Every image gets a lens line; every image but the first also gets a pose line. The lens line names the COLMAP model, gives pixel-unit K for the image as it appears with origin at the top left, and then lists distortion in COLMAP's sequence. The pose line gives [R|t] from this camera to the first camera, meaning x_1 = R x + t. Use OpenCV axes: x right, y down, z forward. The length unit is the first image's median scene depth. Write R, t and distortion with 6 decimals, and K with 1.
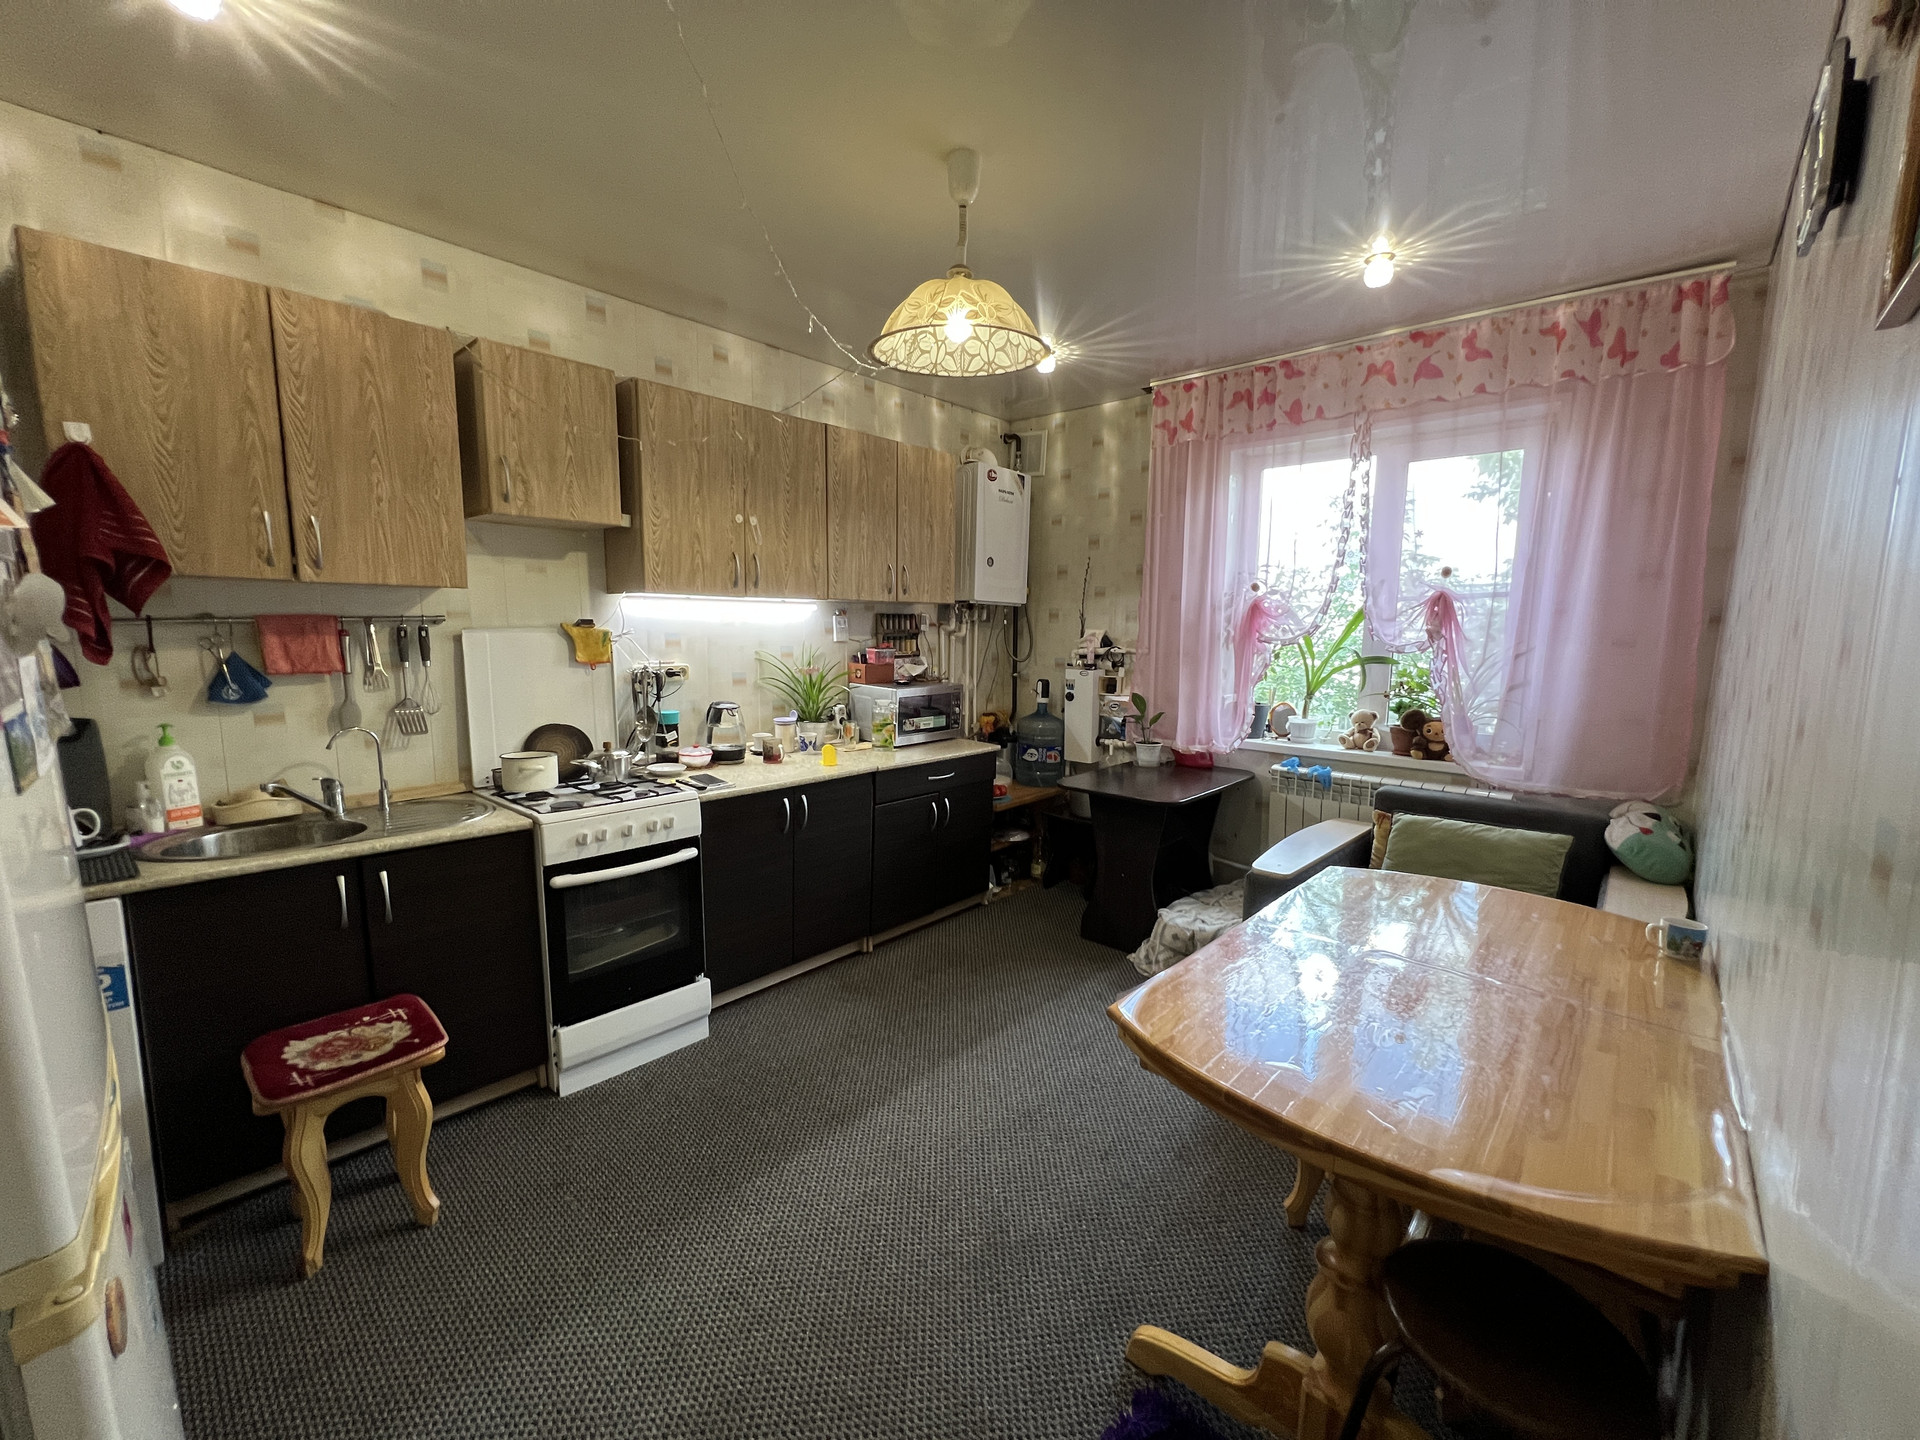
lens RADIAL K [[770.3, 0, 958.9], [0, 770.3, 727.1], [0, 0, 1]] dist [-0.001718, 0.000780]
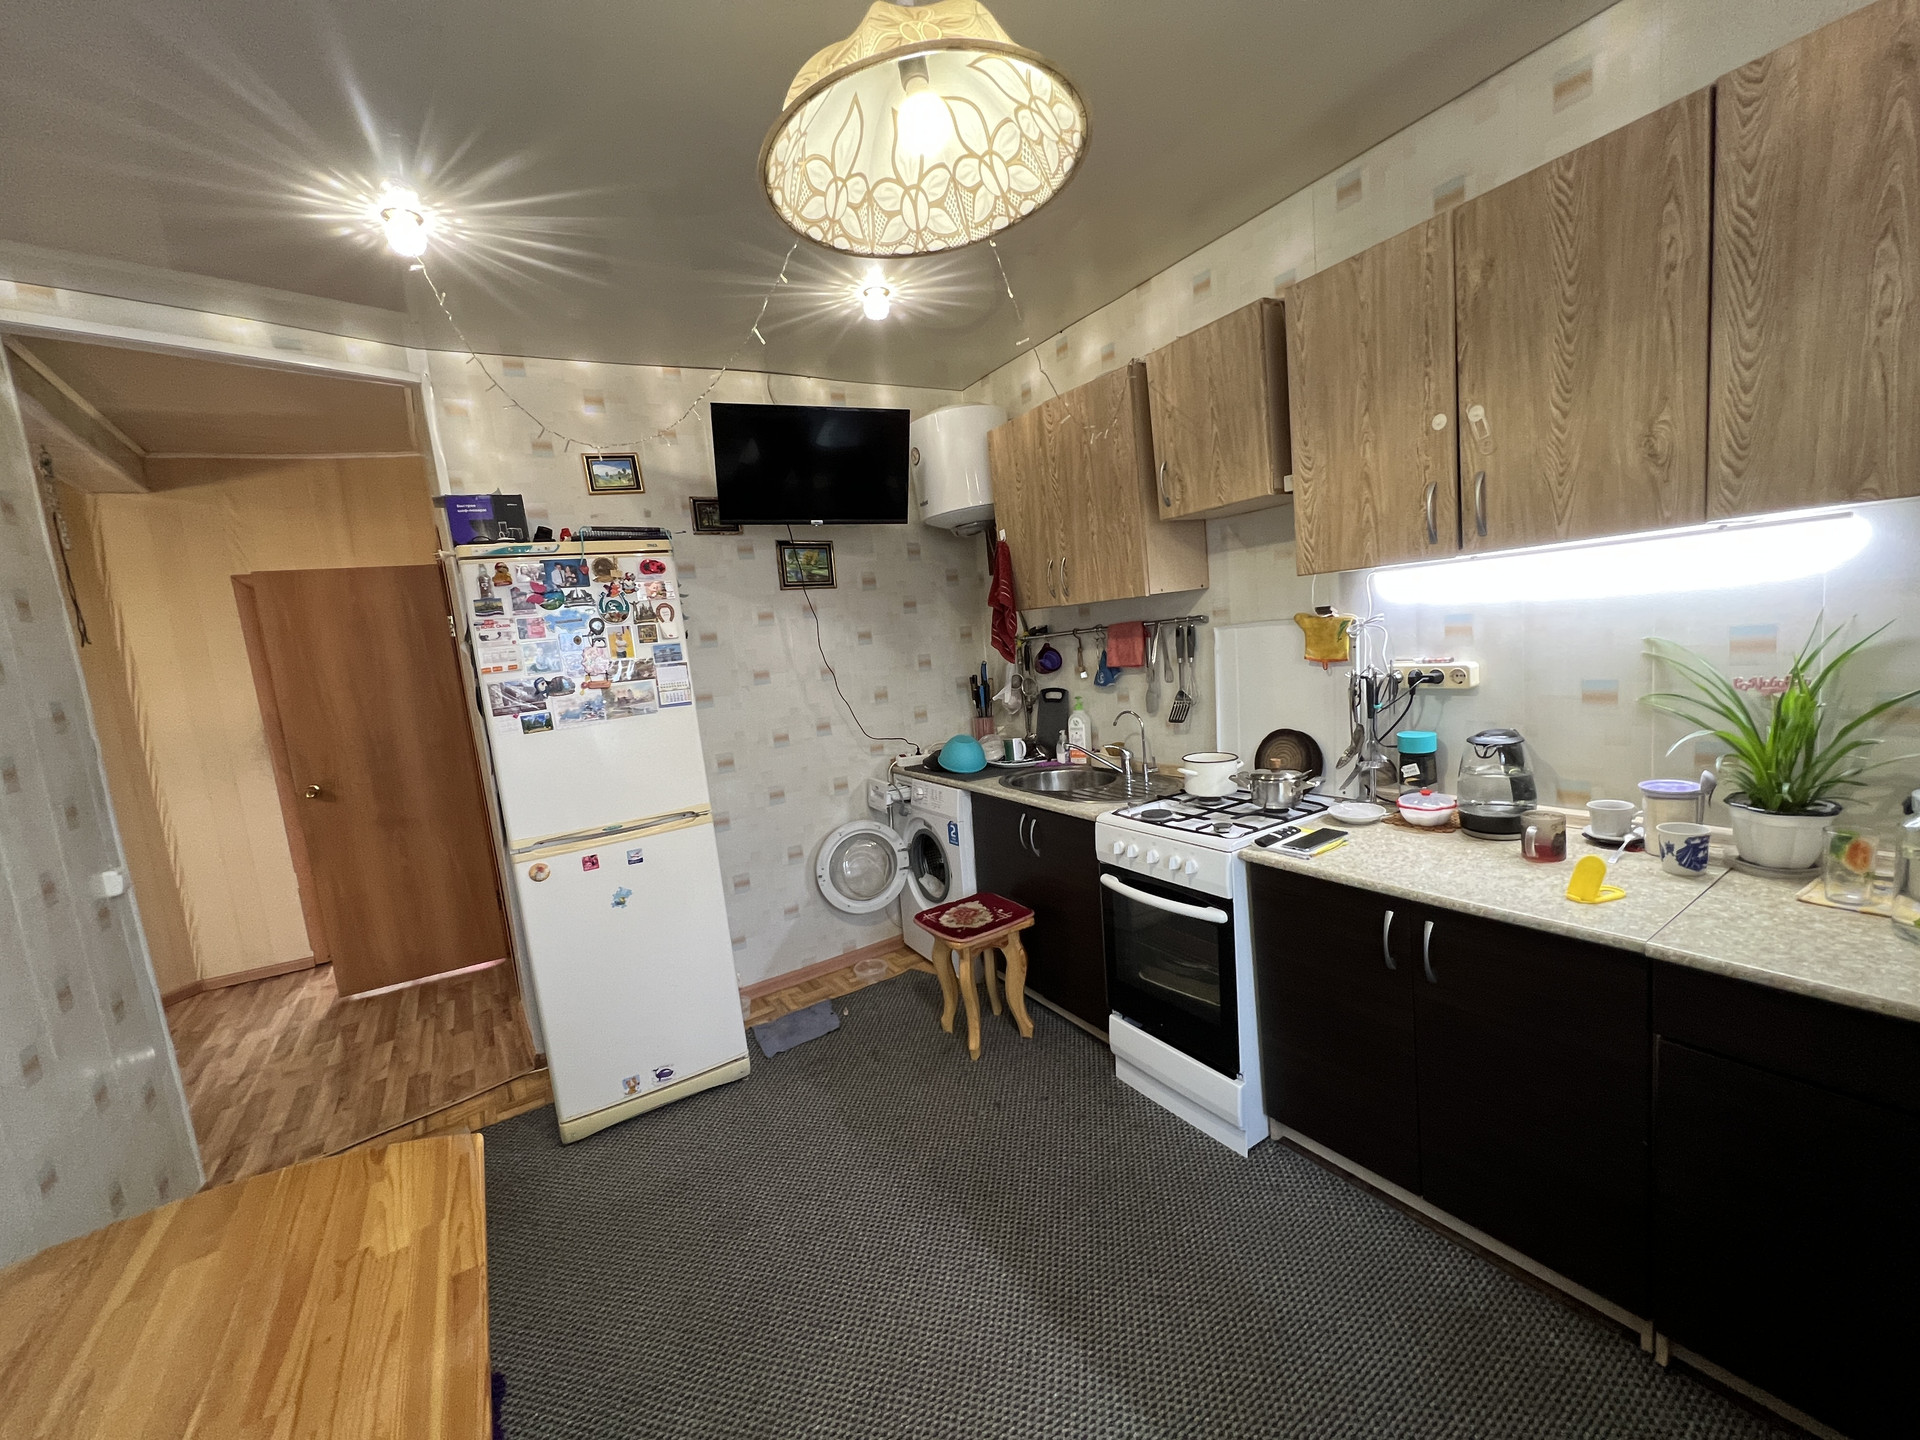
lens RADIAL K [[773.6, 0, 961.2], [0, 773.6, 726.9], [0, 0, 1]] dist [0.000315, -0.000229]
pose [[-0.266645, 0.137157, -0.953986, 0.431811], [-0.029128, 0.988223, 0.150221, -0.133547], [0.963355, 0.067844, -0.259510, 0.900548]]
